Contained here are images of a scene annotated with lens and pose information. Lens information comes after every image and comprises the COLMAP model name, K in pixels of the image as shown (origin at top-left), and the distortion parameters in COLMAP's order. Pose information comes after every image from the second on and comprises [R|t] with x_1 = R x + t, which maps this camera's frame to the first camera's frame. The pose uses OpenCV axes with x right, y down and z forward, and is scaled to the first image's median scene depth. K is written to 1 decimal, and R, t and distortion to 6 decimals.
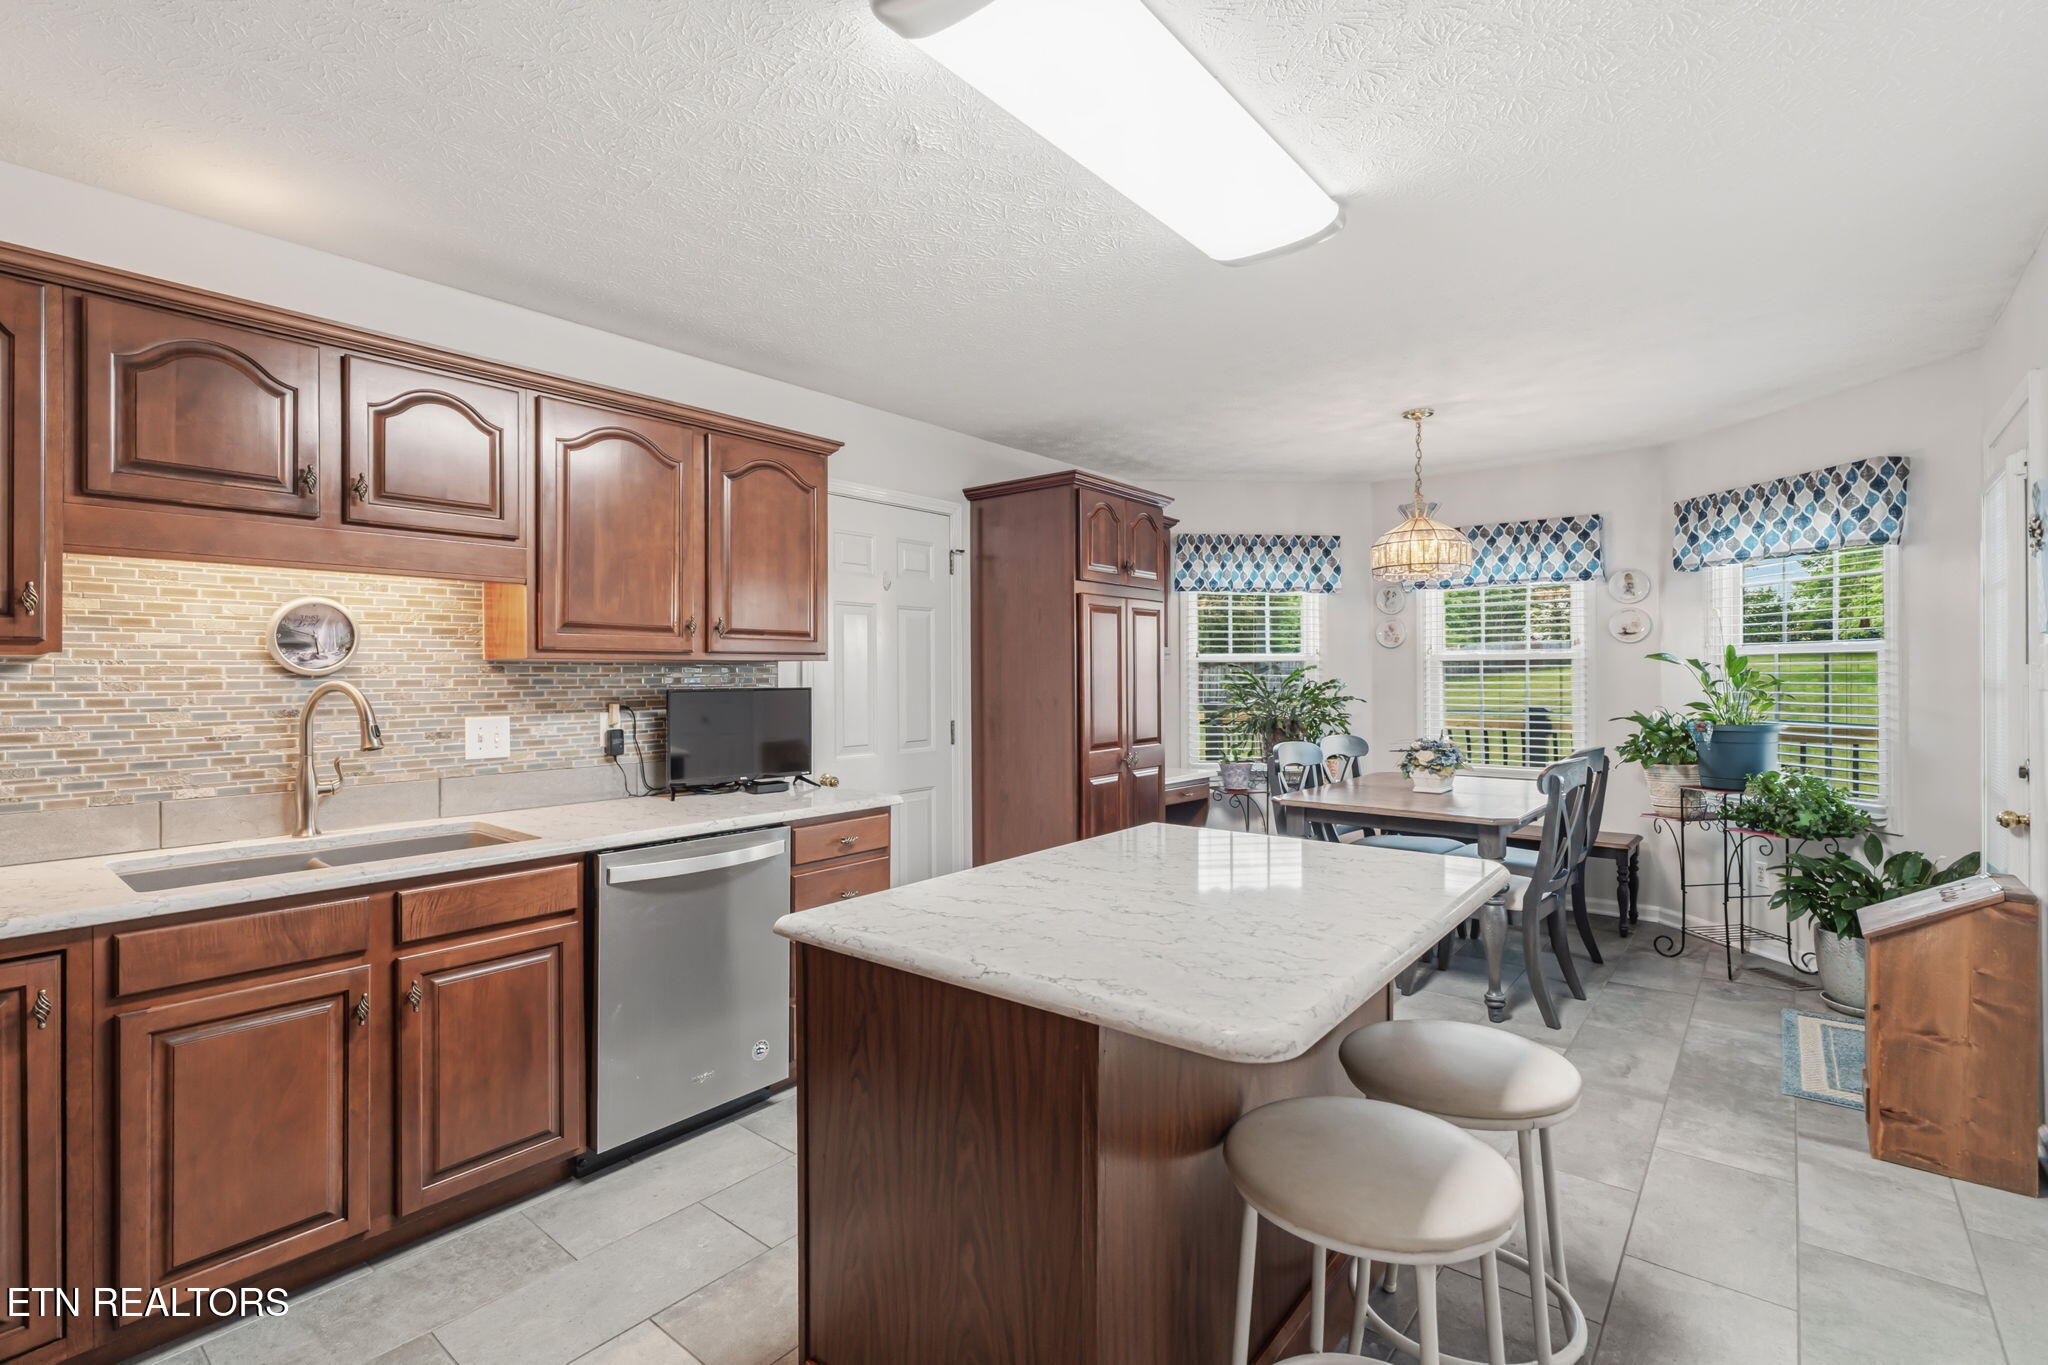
lens RADIAL K [[930.6, 0, 1045.3], [0, 930.6, 665.6], [0, 0, 1]] dist [-0.002017, 0.000953]
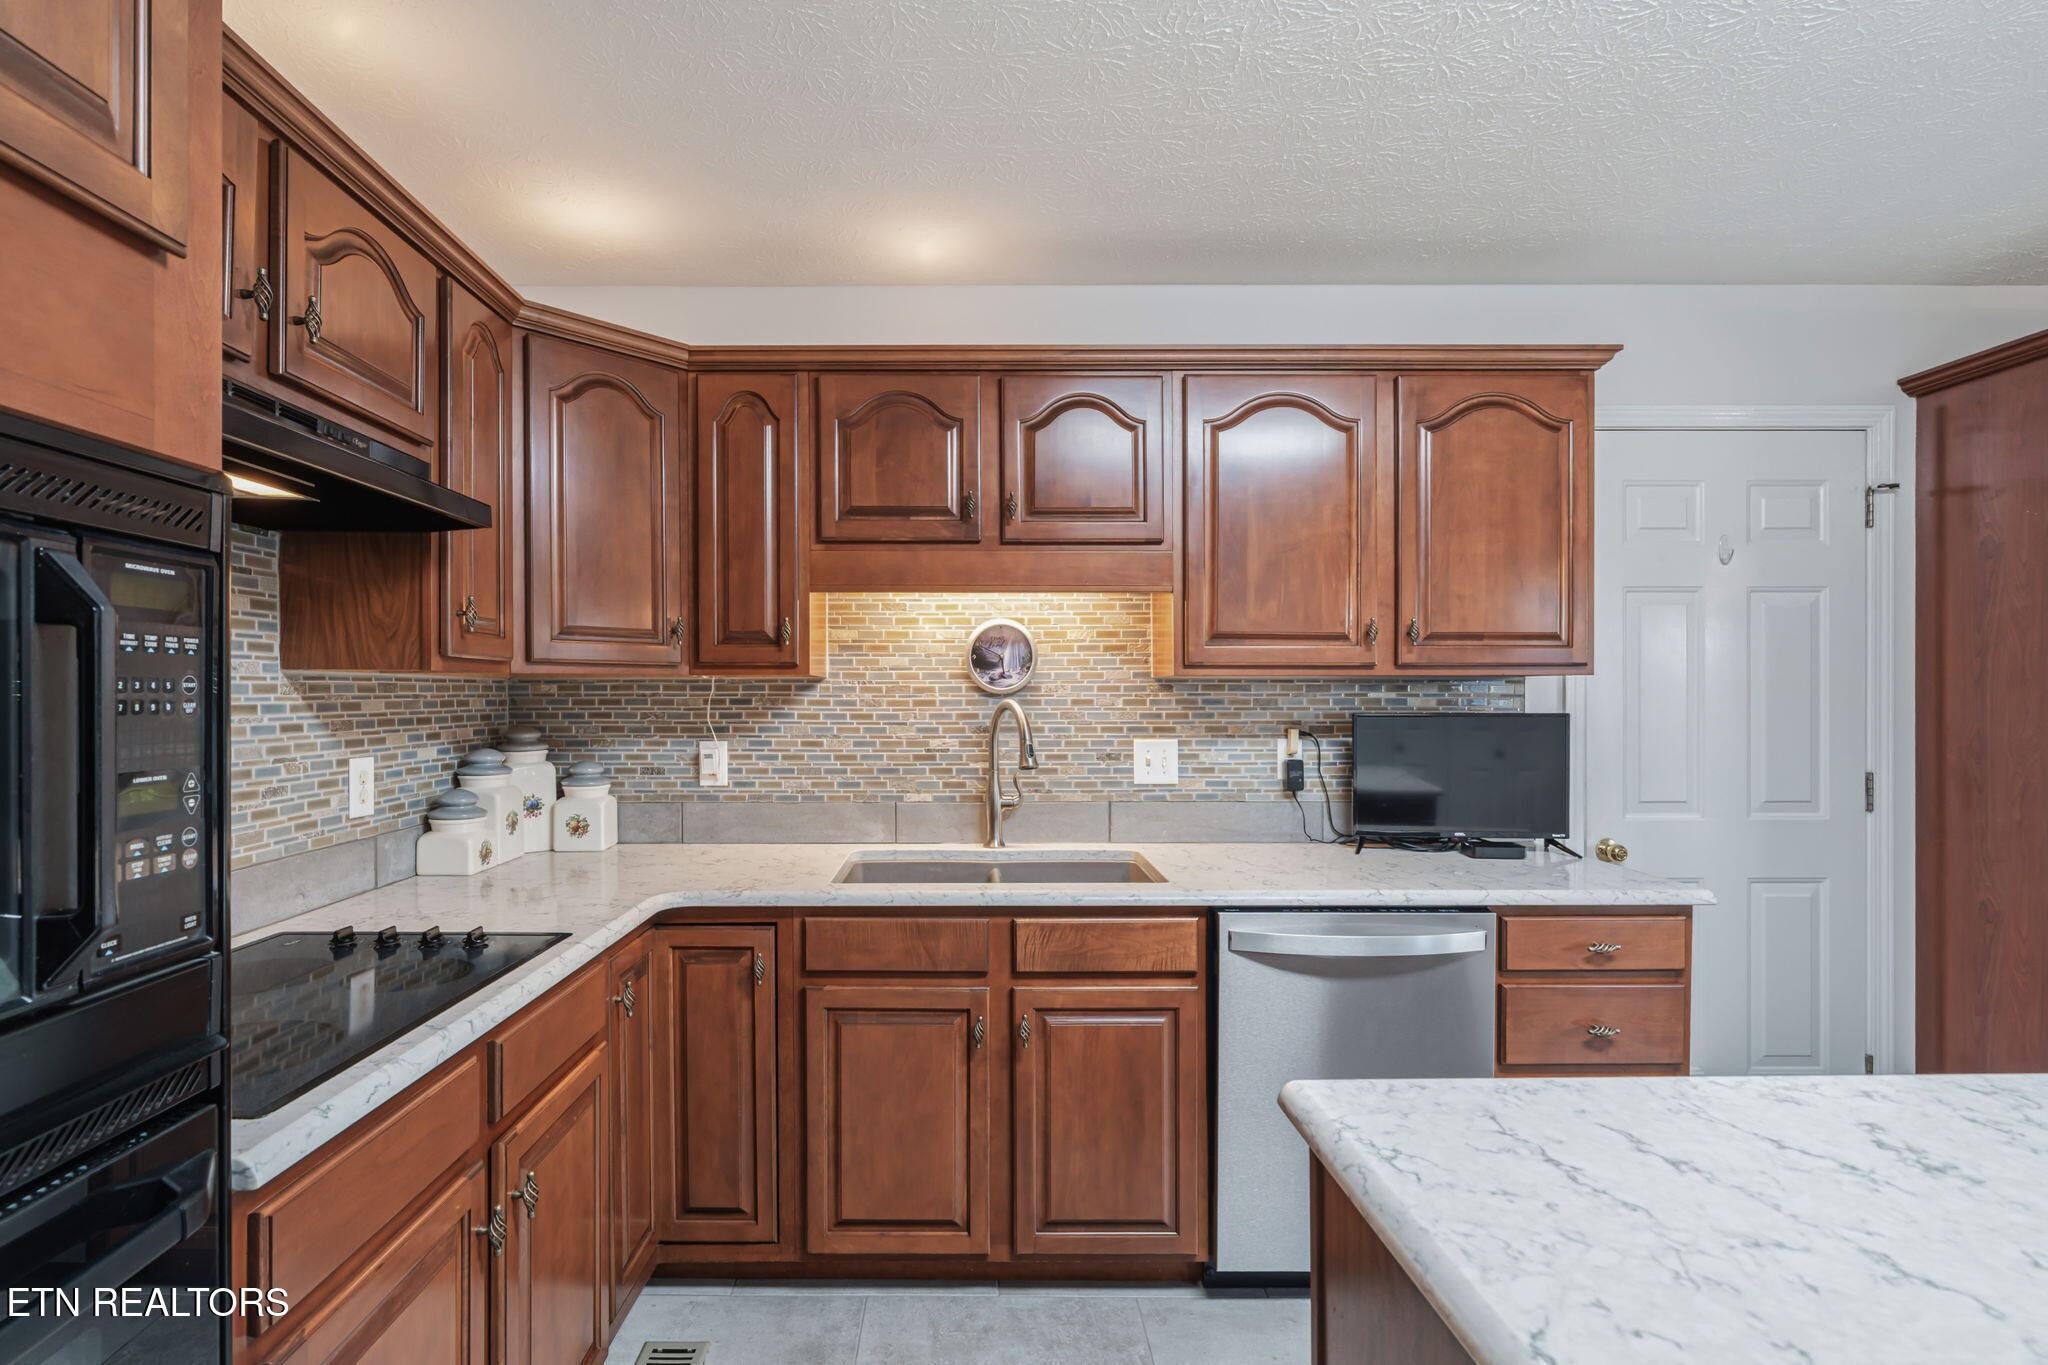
lens RADIAL K [[996.5, 0, 979.3], [0, 996.5, 700.0], [0, 0, 1]] dist [-0.002477, 0.000377]
pose [[0.625615, 0.009399, -0.780075, 0.068471], [0.004583, 0.999866, 0.015722, -0.000500], [0.780118, -0.013411, 0.625488, 0.258404]]
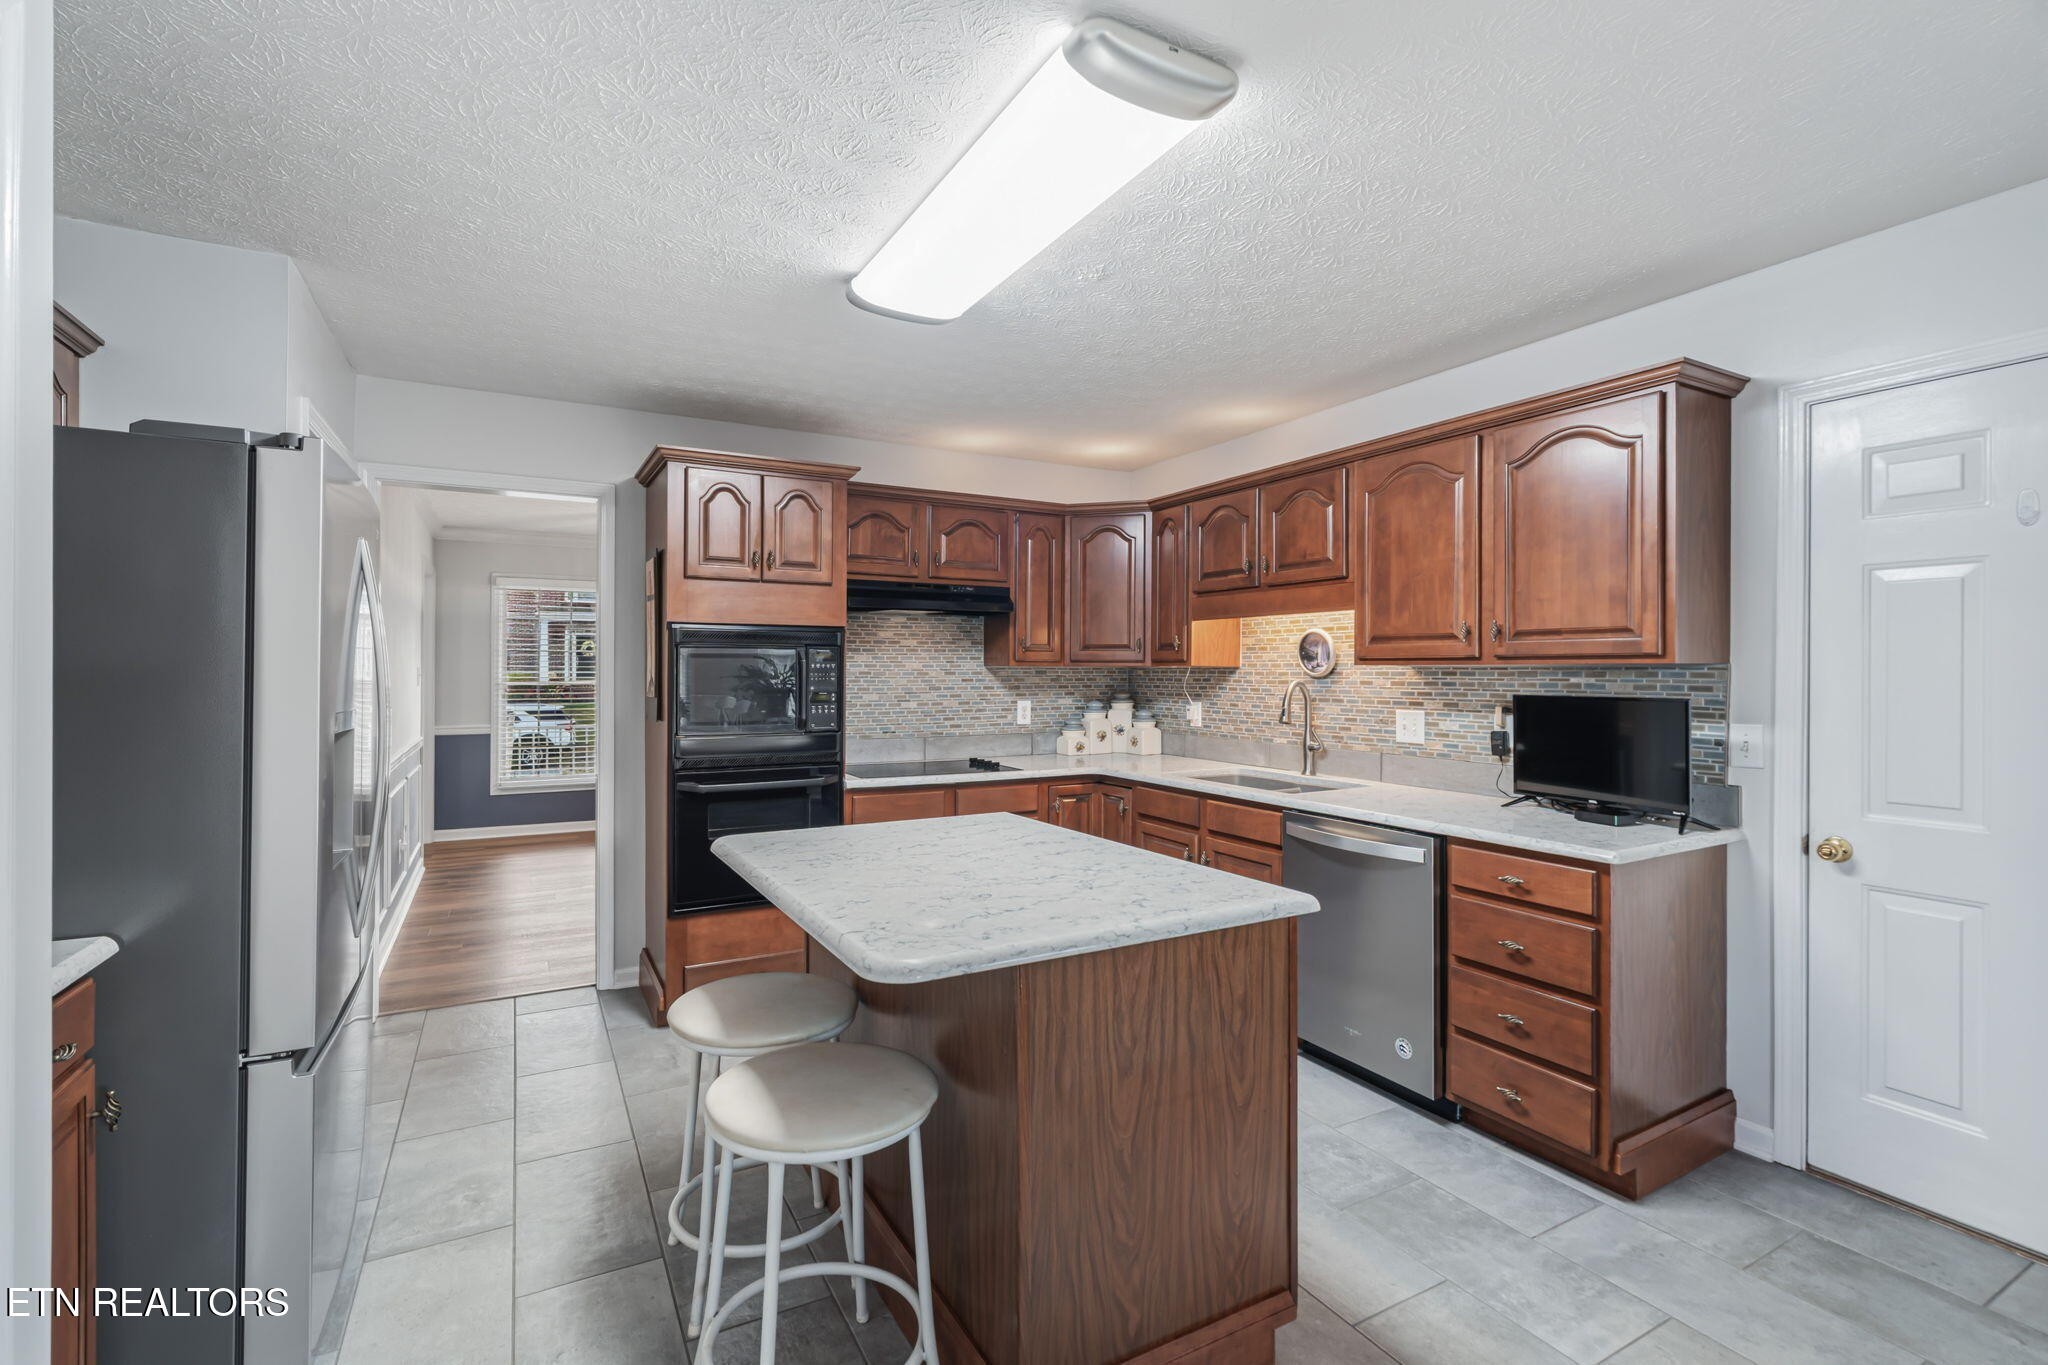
lens RADIAL K [[930.6, 0, 1017.4], [0, 930.6, 668.8], [0, 0, 1]] dist [-0.002017, 0.000953]
pose [[-0.382749, 0.001328, -0.923851, 0.841388], [0.007240, 0.999973, -0.001562, -0.004678], [0.923824, -0.007286, -0.382748, 1.055864]]
